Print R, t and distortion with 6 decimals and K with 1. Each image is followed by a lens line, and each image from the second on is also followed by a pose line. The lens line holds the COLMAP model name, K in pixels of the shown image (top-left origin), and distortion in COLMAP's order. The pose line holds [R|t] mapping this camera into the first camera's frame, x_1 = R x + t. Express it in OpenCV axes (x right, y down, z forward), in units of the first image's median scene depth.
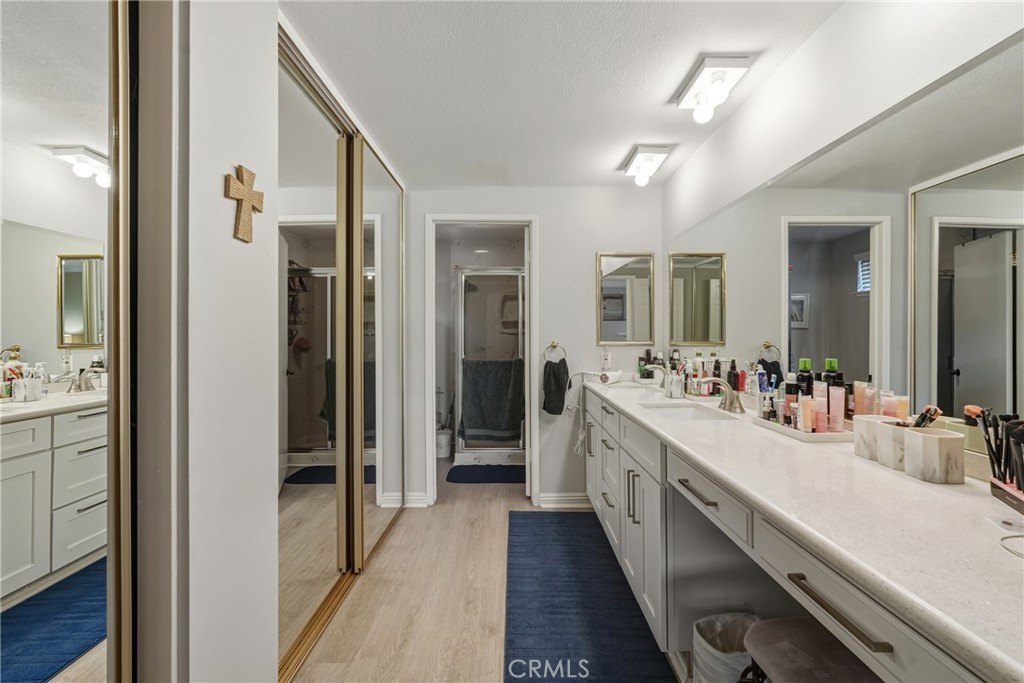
lens RADIAL K [[454.9, 0, 517.4], [0, 454.9, 331.4], [0, 0, 1]] dist [-0.014320, 0.006526]
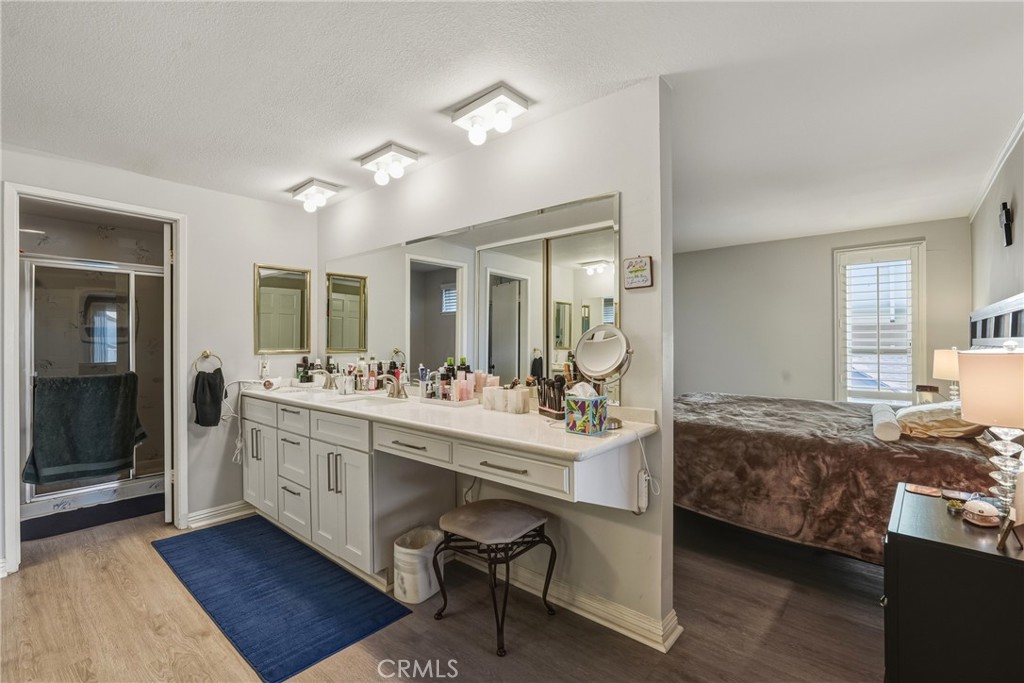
lens RADIAL K [[454.9, 0, 510.1], [0, 454.9, 341.5], [0, 0, 1]] dist [-0.014320, 0.006526]
pose [[0.663917, -0.001270, 0.747805, -0.225799], [-0.001522, 0.999994, 0.003050, -0.001180], [-0.747805, -0.003163, 0.663911, -0.119309]]
